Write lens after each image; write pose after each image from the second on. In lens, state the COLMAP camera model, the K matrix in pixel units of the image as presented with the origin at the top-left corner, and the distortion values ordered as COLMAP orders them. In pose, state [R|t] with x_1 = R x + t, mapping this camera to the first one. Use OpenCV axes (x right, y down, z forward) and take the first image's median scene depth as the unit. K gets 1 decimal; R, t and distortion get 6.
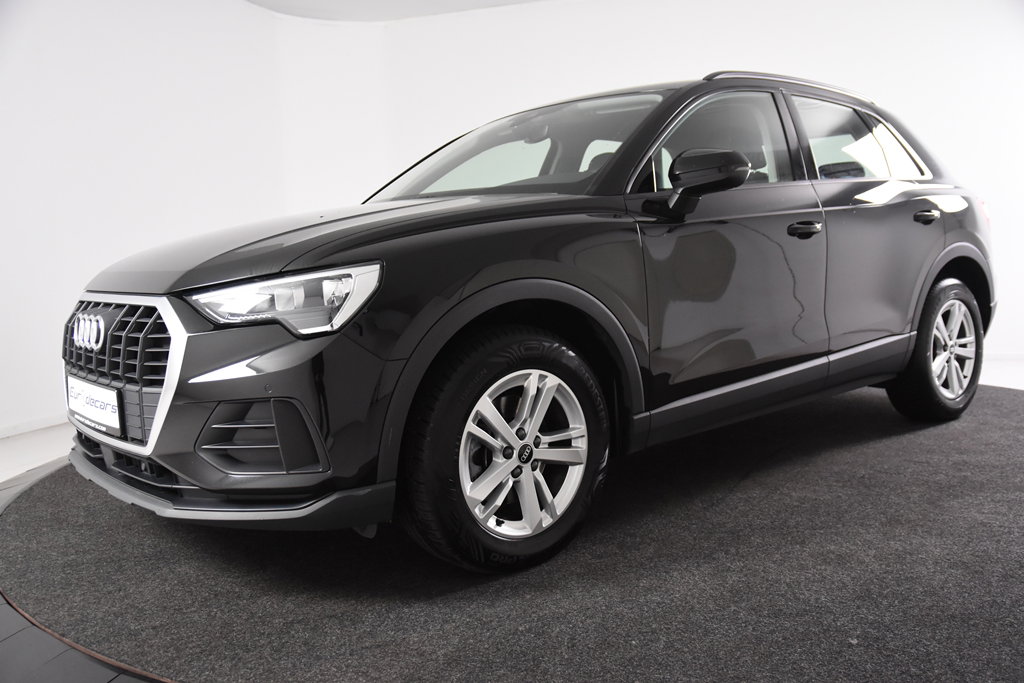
lens RADIAL K [[917.1, 0, 511.6], [0, 917.1, 340.8], [0, 0, 1]] dist [-0.035593, -0.004445]
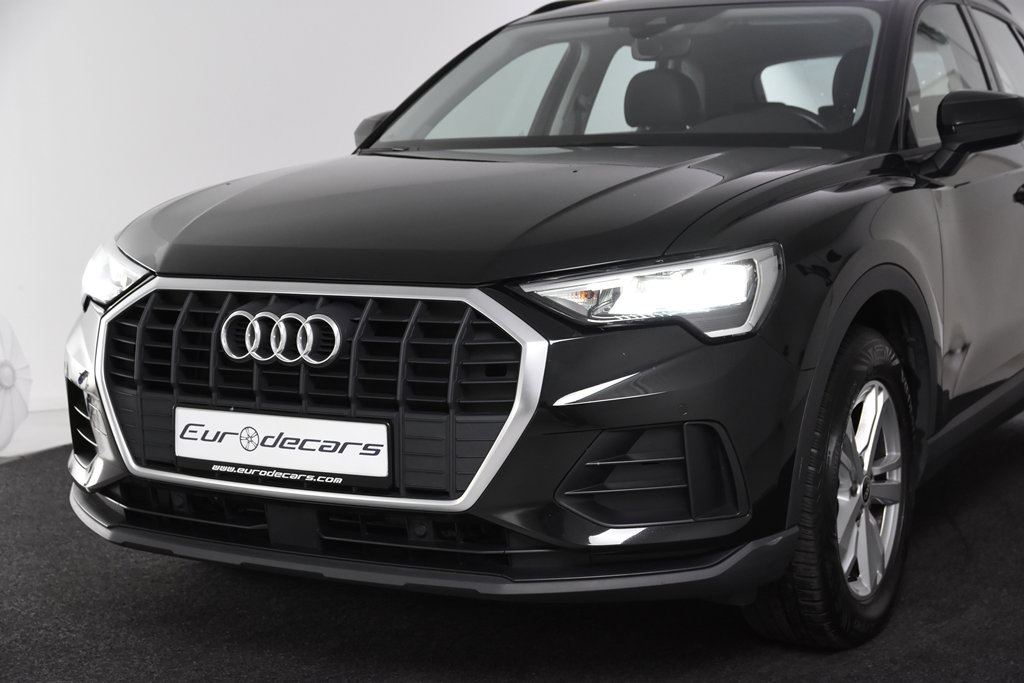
lens RADIAL K [[1651.8, 0, 515.7], [0, 1651.8, 342.5], [0, 0, 1]] dist [0.096946, 0.000000]
pose [[0.937548, -0.013050, 0.347612, -0.837162], [0.013168, 0.999911, 0.002024, -0.008425], [-0.347607, 0.002680, 0.937636, -0.237397]]
